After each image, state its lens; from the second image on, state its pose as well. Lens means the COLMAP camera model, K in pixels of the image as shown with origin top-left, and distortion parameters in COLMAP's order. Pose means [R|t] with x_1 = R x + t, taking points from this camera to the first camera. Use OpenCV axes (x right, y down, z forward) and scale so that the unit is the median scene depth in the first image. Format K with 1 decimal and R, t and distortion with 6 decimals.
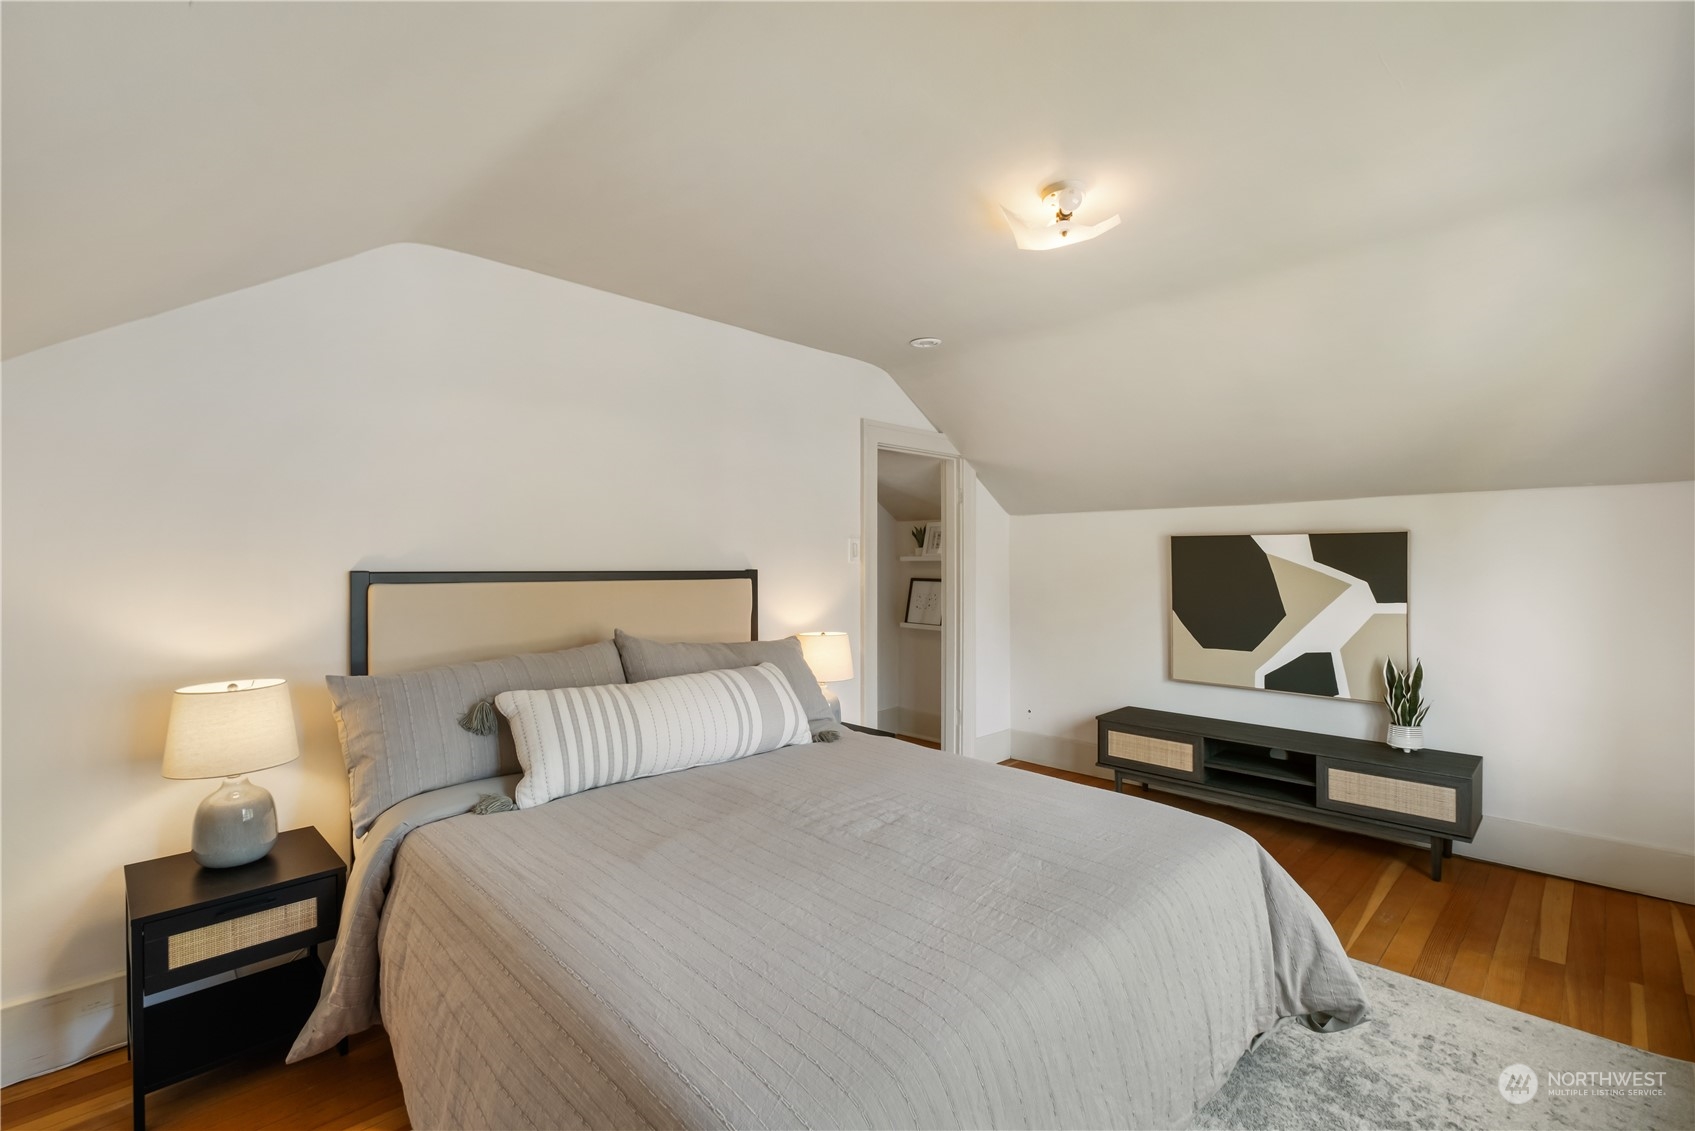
lens RADIAL K [[727.6, 0, 847.5], [0, 727.6, 565.5], [0, 0, 1]] dist [-0.013739, 0.006654]
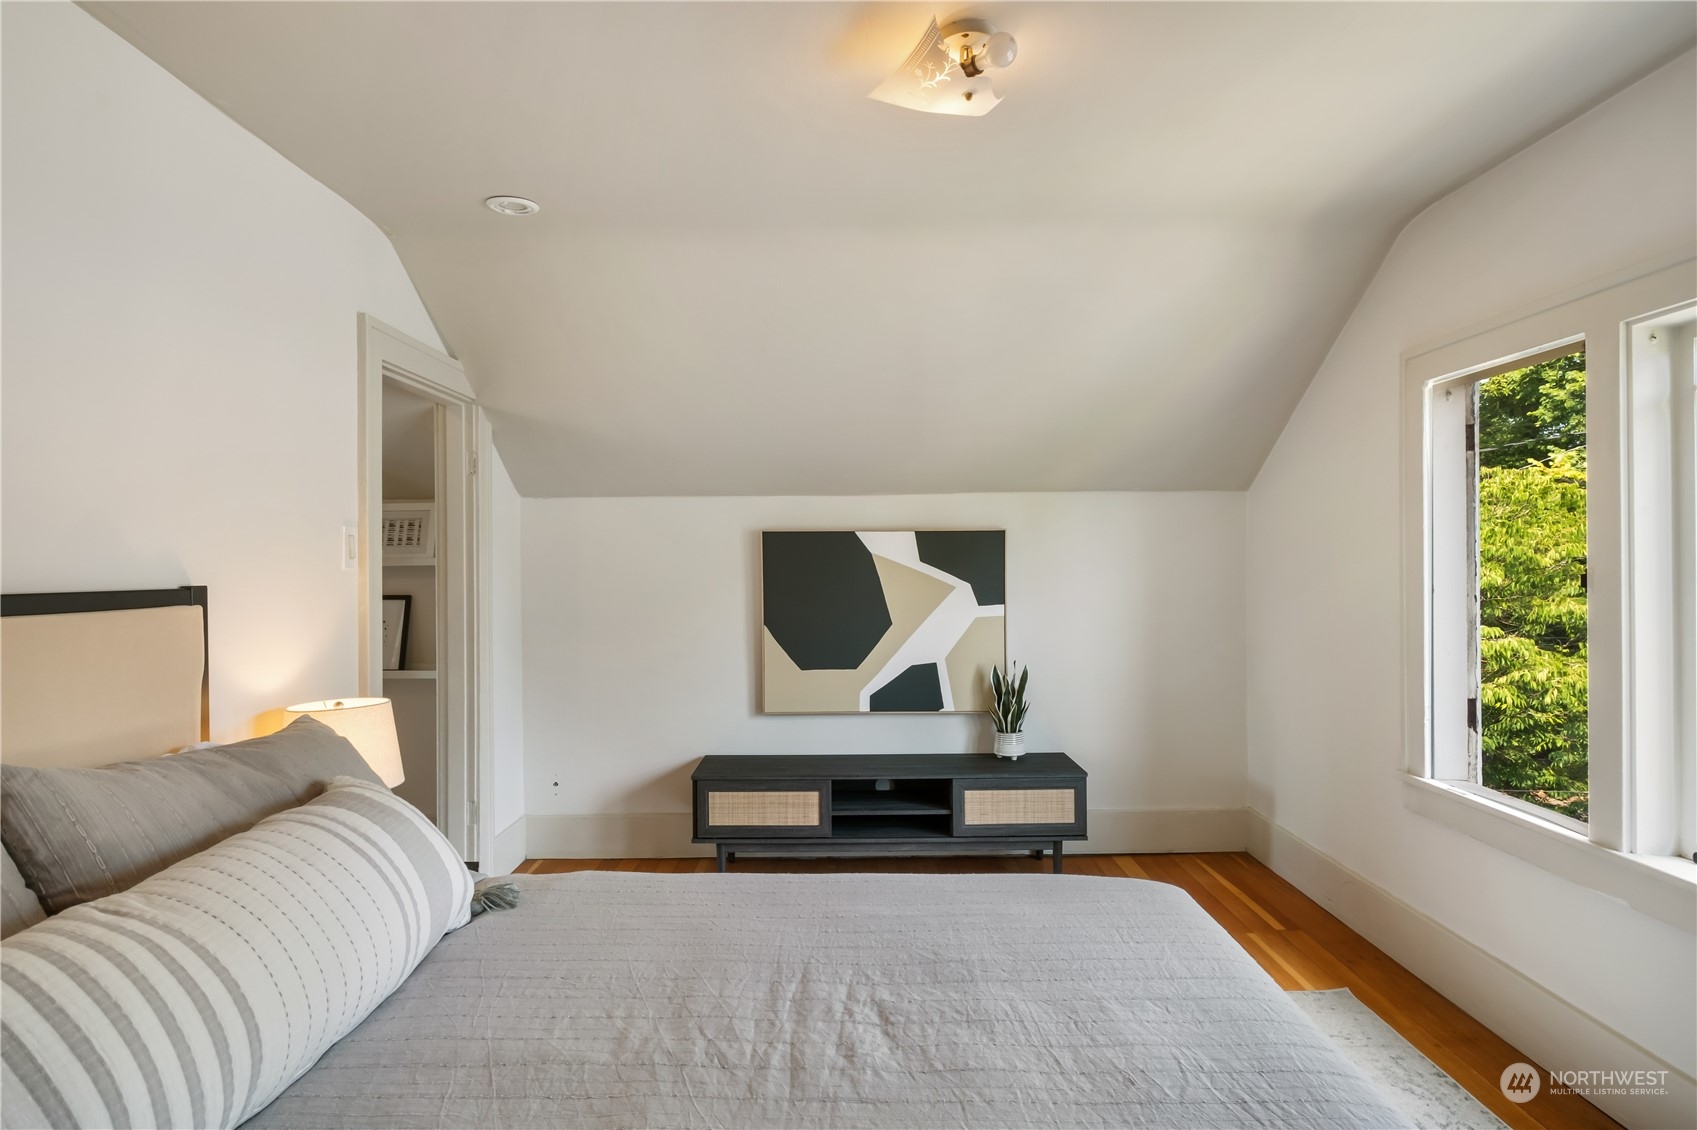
lens RADIAL K [[936.4, 0, 848.5], [0, 936.4, 565.0], [0, 0, 1]] dist [-0.013386, 0.001238]
pose [[0.714081, -0.008415, 0.700013, -0.229285], [0.012736, 0.999918, -0.000972, -0.002180], [-0.699948, 0.009609, 0.714129, 0.239702]]
